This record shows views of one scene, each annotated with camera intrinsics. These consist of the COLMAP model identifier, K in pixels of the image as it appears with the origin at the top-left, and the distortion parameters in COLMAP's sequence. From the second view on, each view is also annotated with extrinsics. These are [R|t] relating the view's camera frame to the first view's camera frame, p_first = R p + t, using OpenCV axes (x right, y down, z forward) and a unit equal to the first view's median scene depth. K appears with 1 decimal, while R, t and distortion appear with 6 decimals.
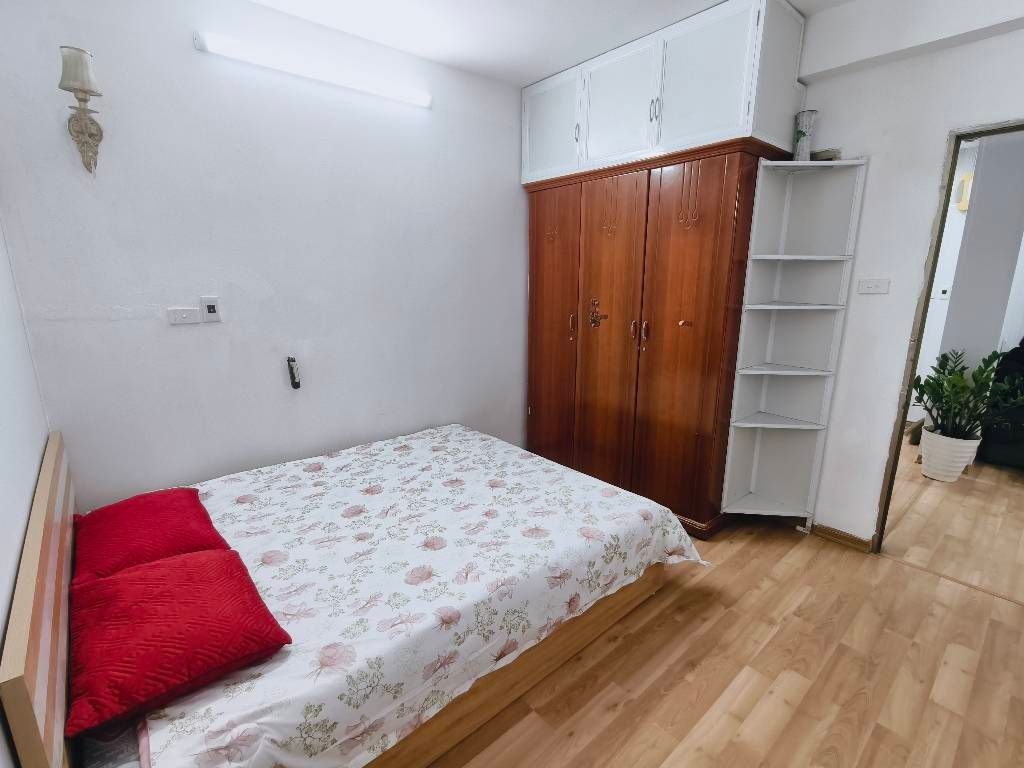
lens RADIAL K [[474.5, 0, 510.7], [0, 474.5, 385.7], [0, 0, 1]] dist [-0.006336, -0.001237]
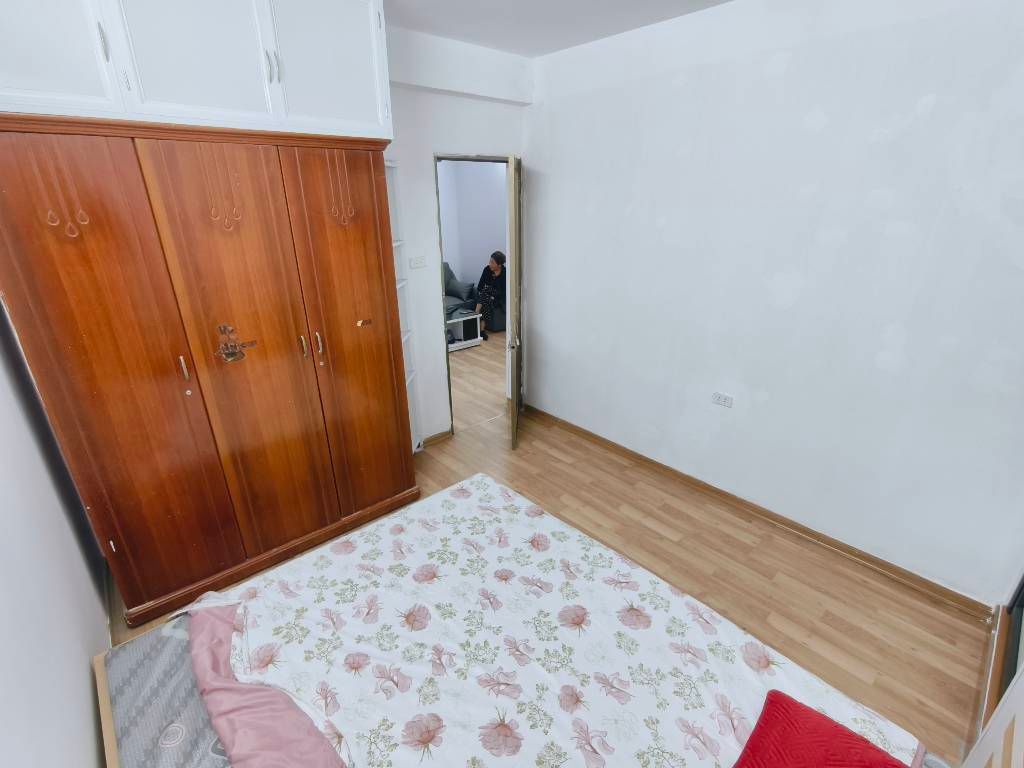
lens RADIAL K [[474.5, 0, 510.7], [0, 474.5, 385.7], [0, 0, 1]] dist [-0.006336, -0.001237]
pose [[-0.023843, -0.371944, 0.927949, -0.739034], [0.228238, 0.901673, 0.367277, -0.381005], [-0.973313, 0.220550, 0.063393, 0.844035]]
